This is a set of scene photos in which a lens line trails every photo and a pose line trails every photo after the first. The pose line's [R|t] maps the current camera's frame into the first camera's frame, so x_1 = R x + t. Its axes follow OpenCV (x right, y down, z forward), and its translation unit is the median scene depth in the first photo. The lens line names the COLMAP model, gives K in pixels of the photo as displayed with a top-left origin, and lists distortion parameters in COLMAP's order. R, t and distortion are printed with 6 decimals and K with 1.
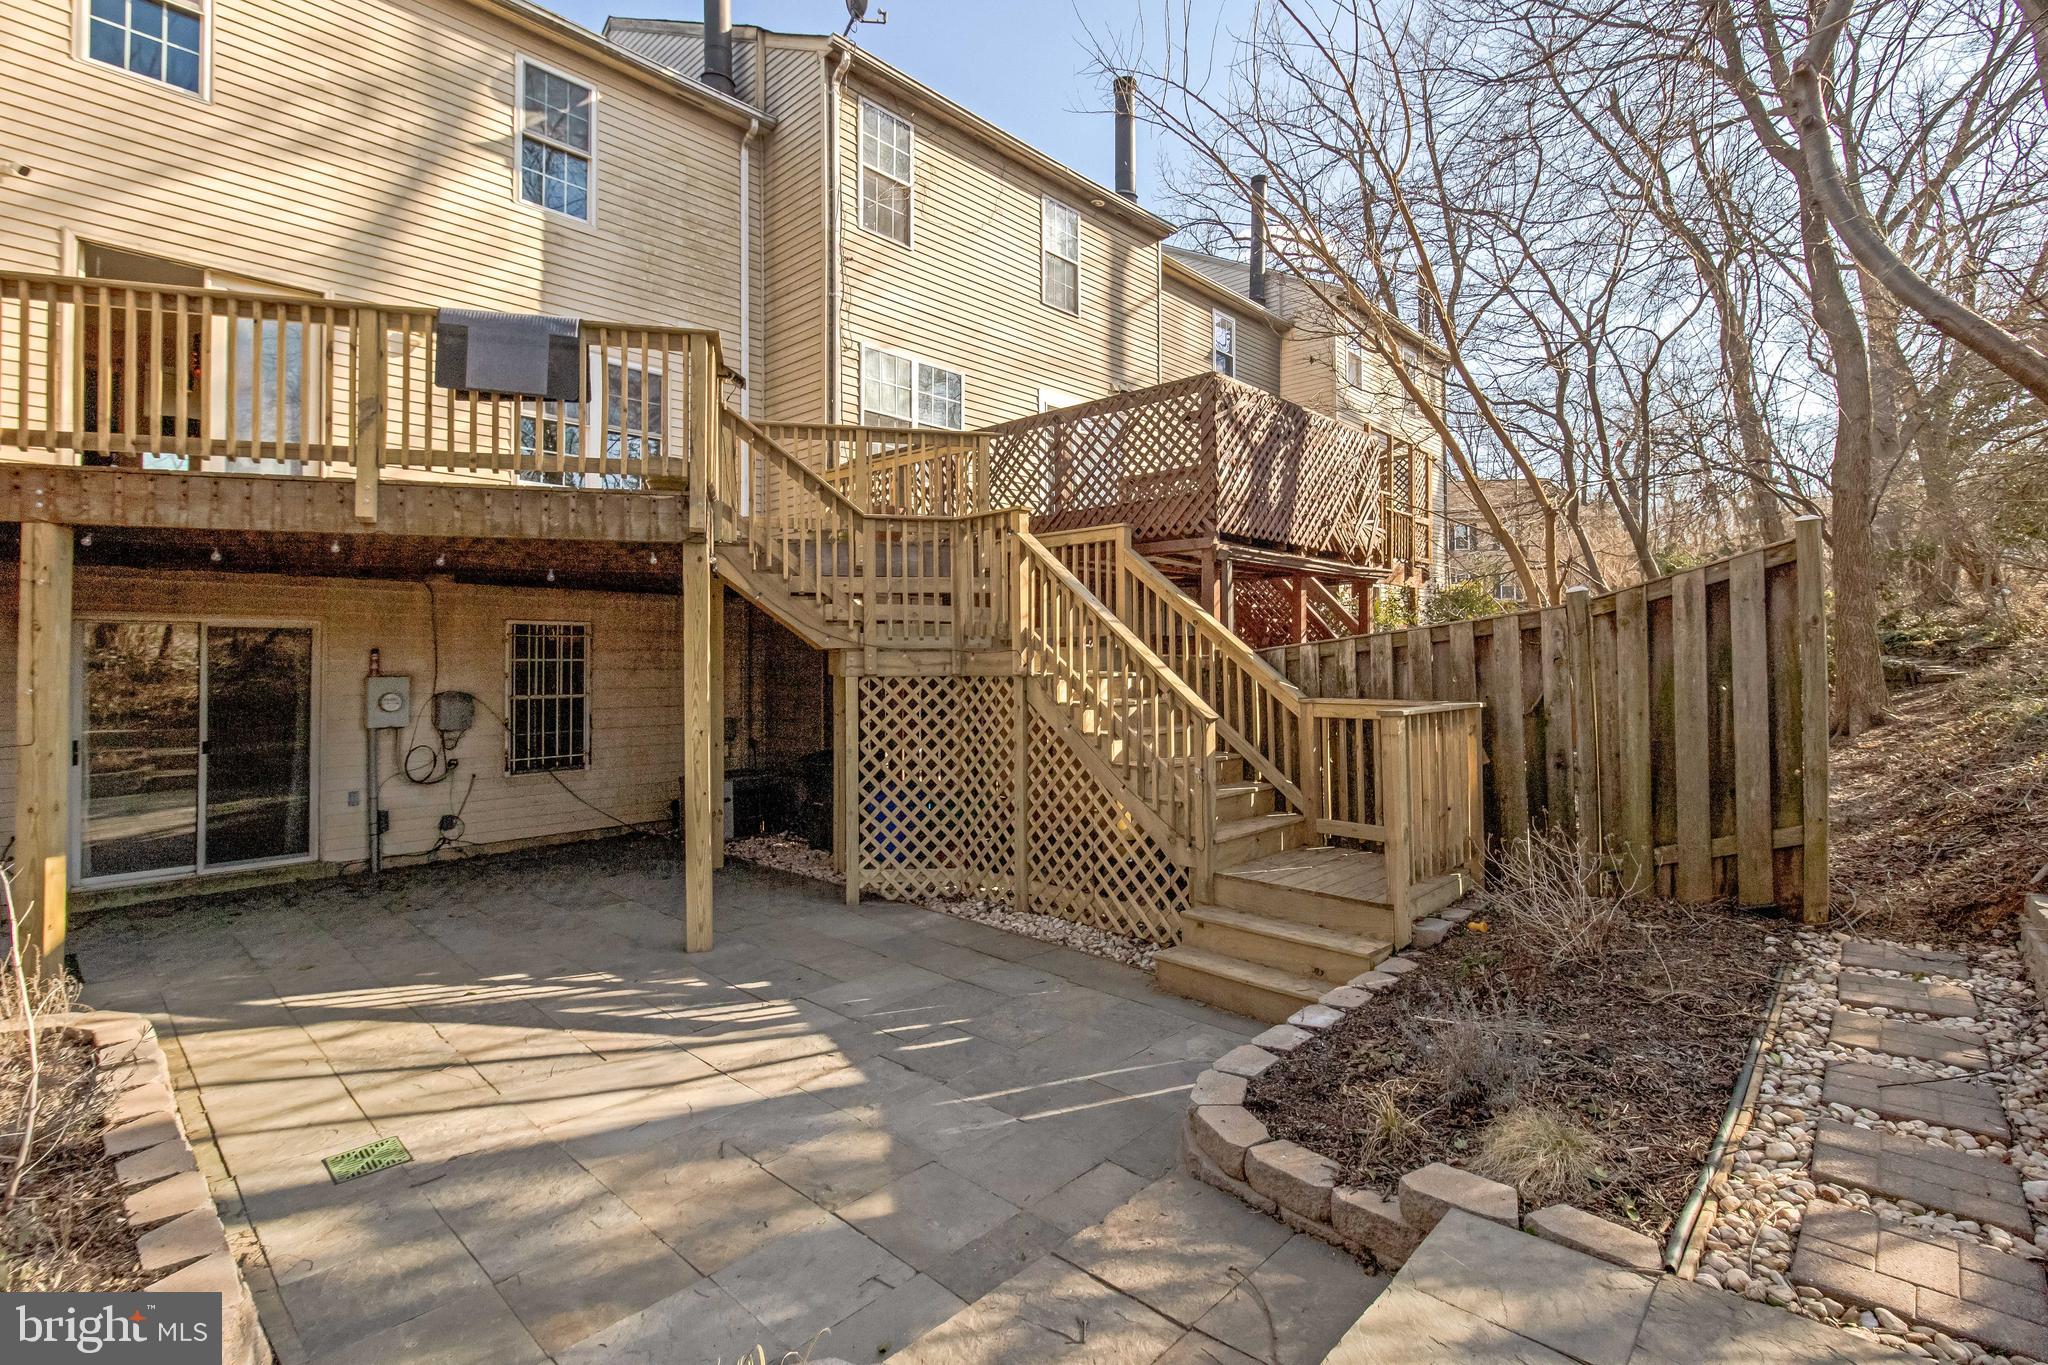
lens RADIAL K [[946.7, 0, 1022.3], [0, 946.7, 681.8], [0, 0, 1]] dist [0.024810, -0.025227]
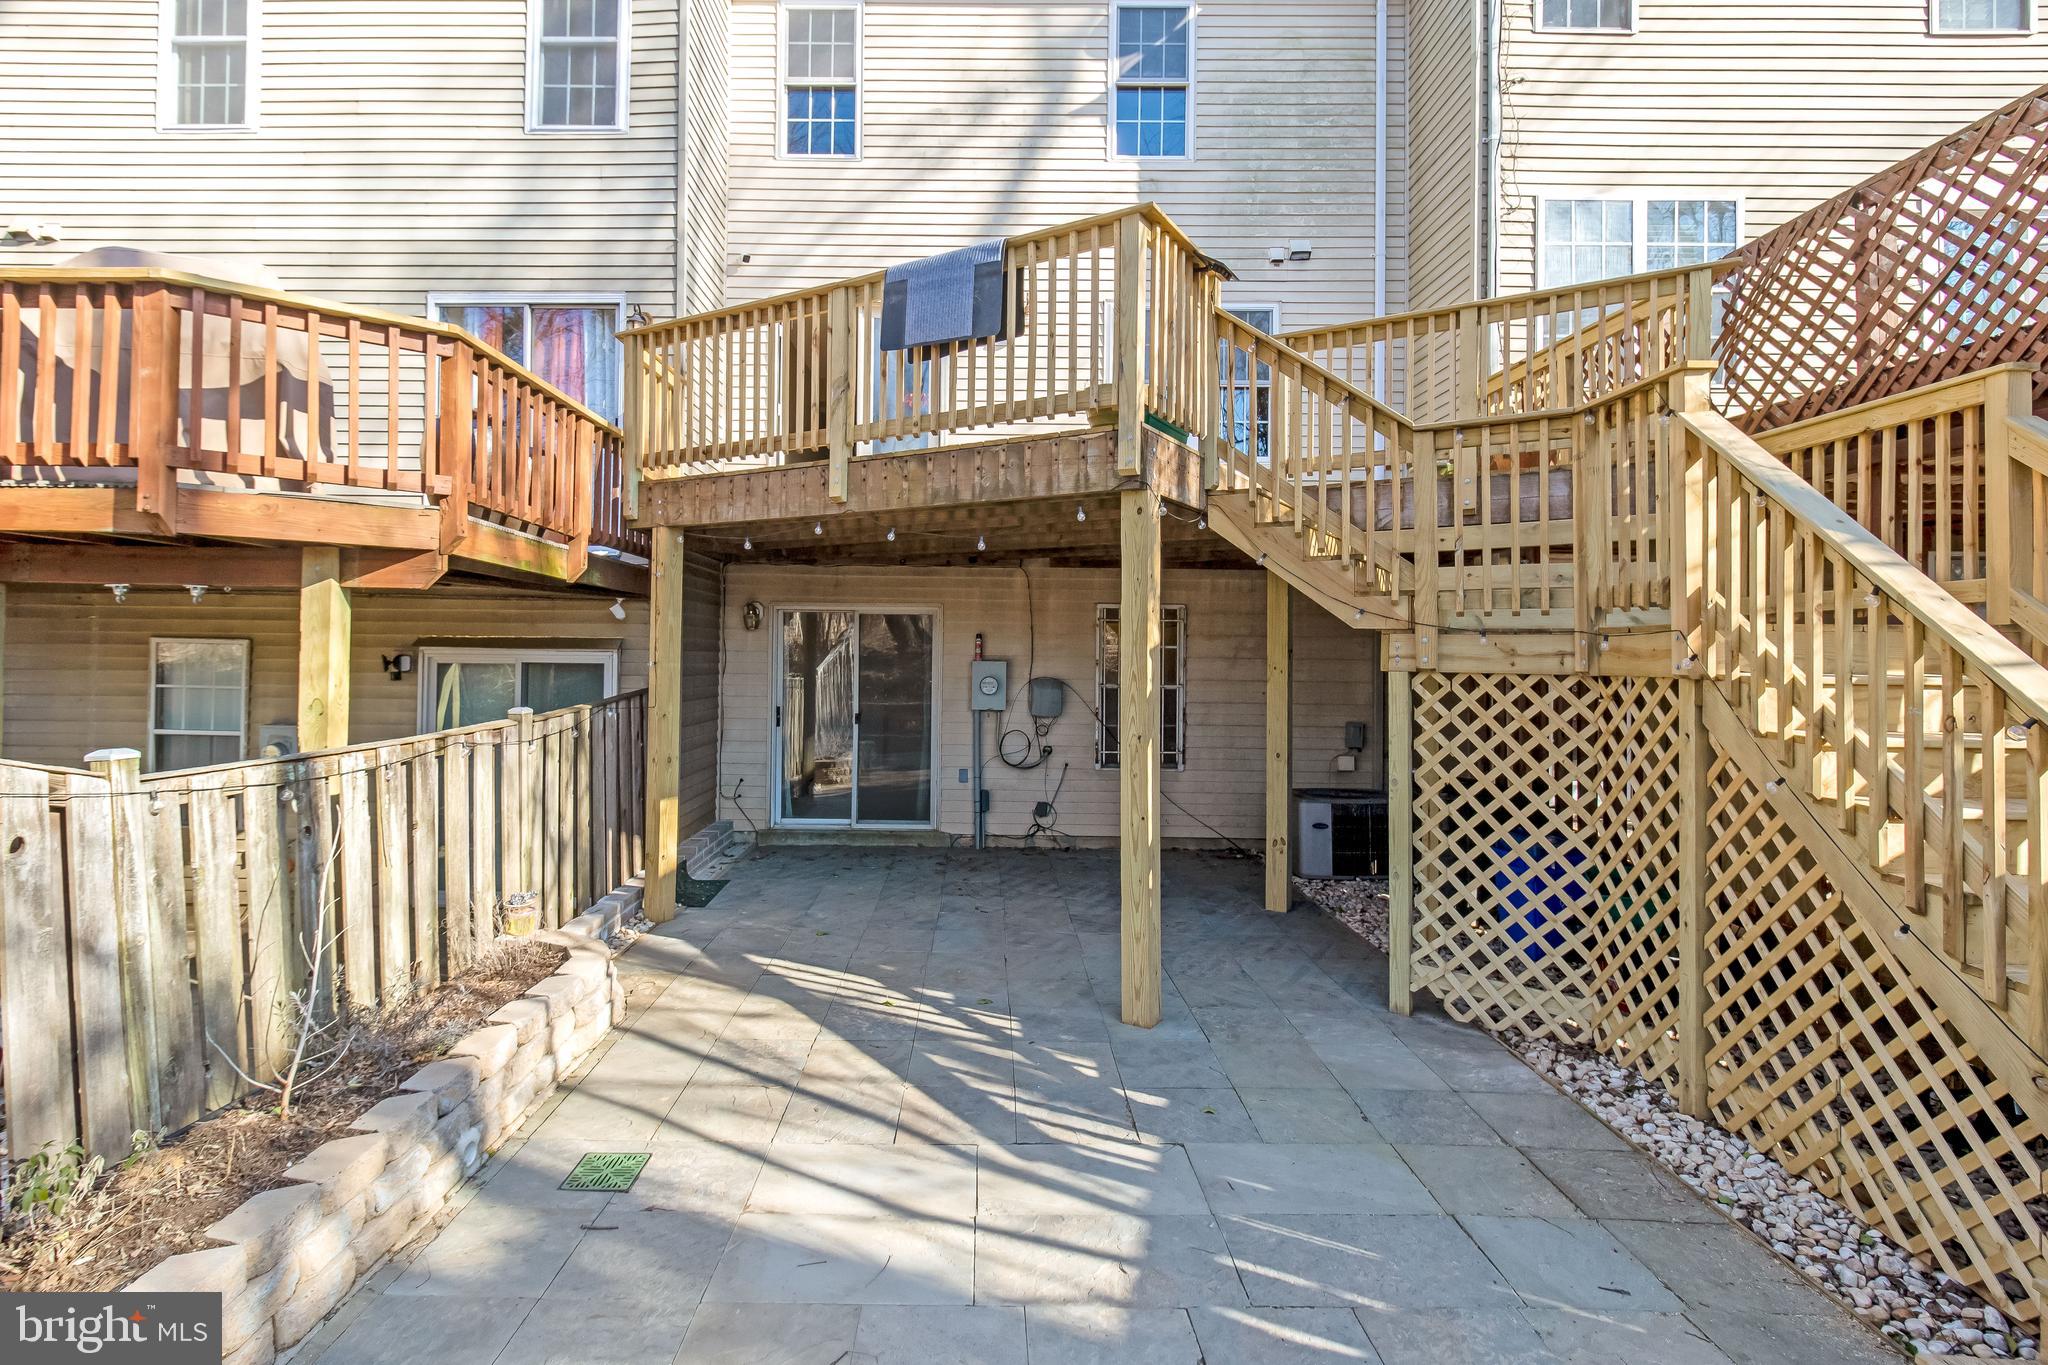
lens RADIAL K [[996.6, 0, 970.7], [0, 996.6, 655.7], [0, 0, 1]] dist [0.003635, -0.003184]
pose [[0.675276, 0.014258, -0.737427, 0.133453], [-0.030504, 0.999498, -0.008608, -0.001244], [0.736934, 0.028307, 0.675372, 0.299460]]
